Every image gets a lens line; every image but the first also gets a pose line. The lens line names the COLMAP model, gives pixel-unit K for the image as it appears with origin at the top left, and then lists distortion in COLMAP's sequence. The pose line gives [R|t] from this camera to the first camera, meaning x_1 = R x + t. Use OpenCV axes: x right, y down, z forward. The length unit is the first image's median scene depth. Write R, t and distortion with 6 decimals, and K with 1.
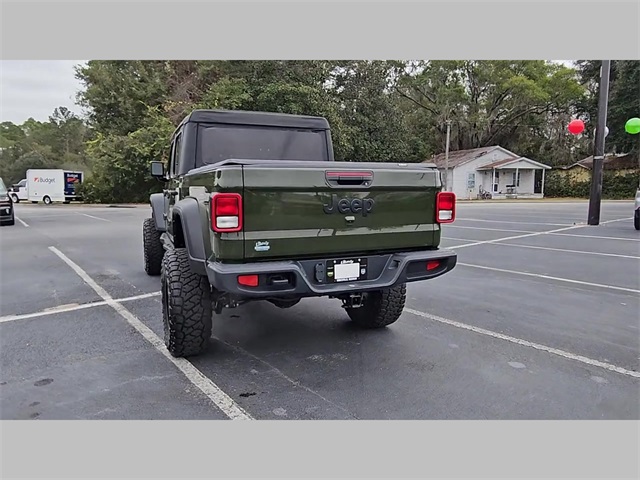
lens RADIAL K [[438.5, 0, 311.0], [0, 438.5, 239.1], [0, 0, 1]] dist [0.011314, -0.008337]
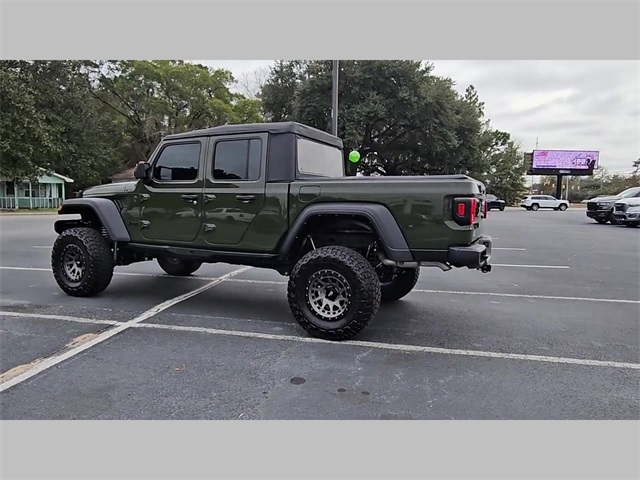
lens RADIAL K [[438.5, 0, 311.3], [0, 438.5, 239.9], [0, 0, 1]] dist [0.011314, -0.008337]
pose [[0.749146, -0.046610, 0.660763, -1.002033], [0.060637, 0.998159, 0.001663, -0.000178], [-0.659623, 0.038821, 0.750593, 0.163796]]
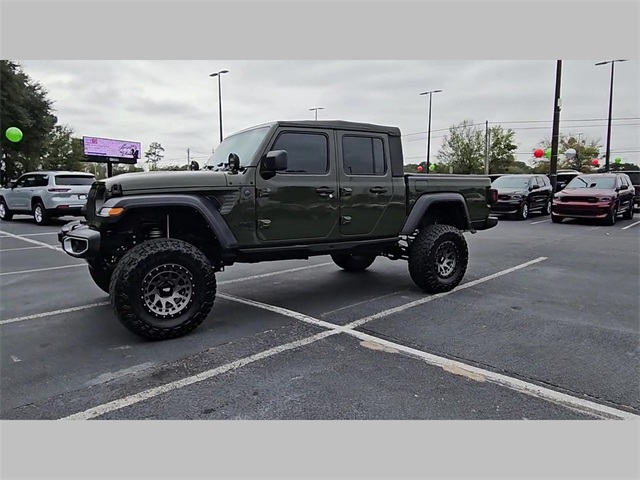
lens RADIAL K [[438.5, 0, 313.3], [0, 438.5, 242.3], [0, 0, 1]] dist [0.011314, -0.008337]
pose [[-0.166416, -0.114740, 0.979357, -1.623485], [0.116743, 0.983929, 0.135113, -0.167145], [-0.979120, 0.136818, -0.150347, 1.552027]]
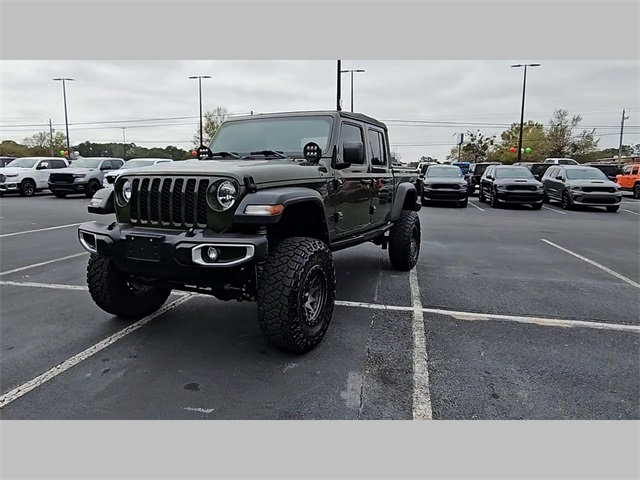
lens RADIAL K [[438.5, 0, 309.3], [0, 438.5, 237.2], [0, 0, 1]] dist [0.011314, -0.008337]
pose [[-0.665820, -0.106039, 0.738539, -1.264676], [0.082647, 0.973276, 0.214252, -0.267567], [-0.741521, 0.203691, -0.639263, 2.270071]]
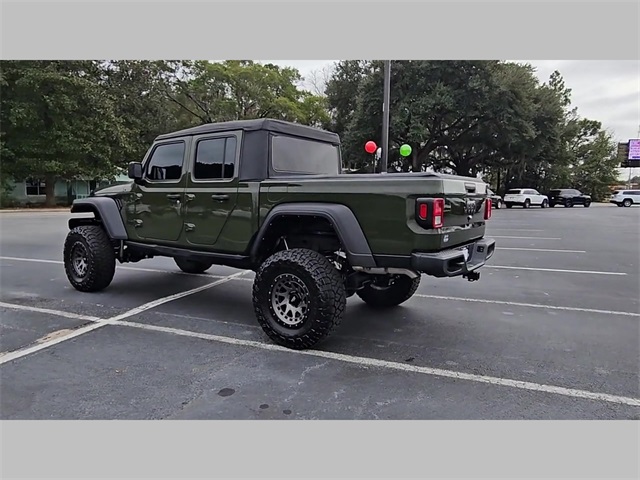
lens RADIAL K [[438.5, 0, 311.2], [0, 438.5, 237.8], [0, 0, 1]] dist [0.011314, -0.008337]
pose [[0.848593, -0.039383, 0.527578, -0.762778], [0.048249, 0.998831, -0.003046, -0.000699], [-0.526841, 0.028040, 0.849501, 0.060343]]
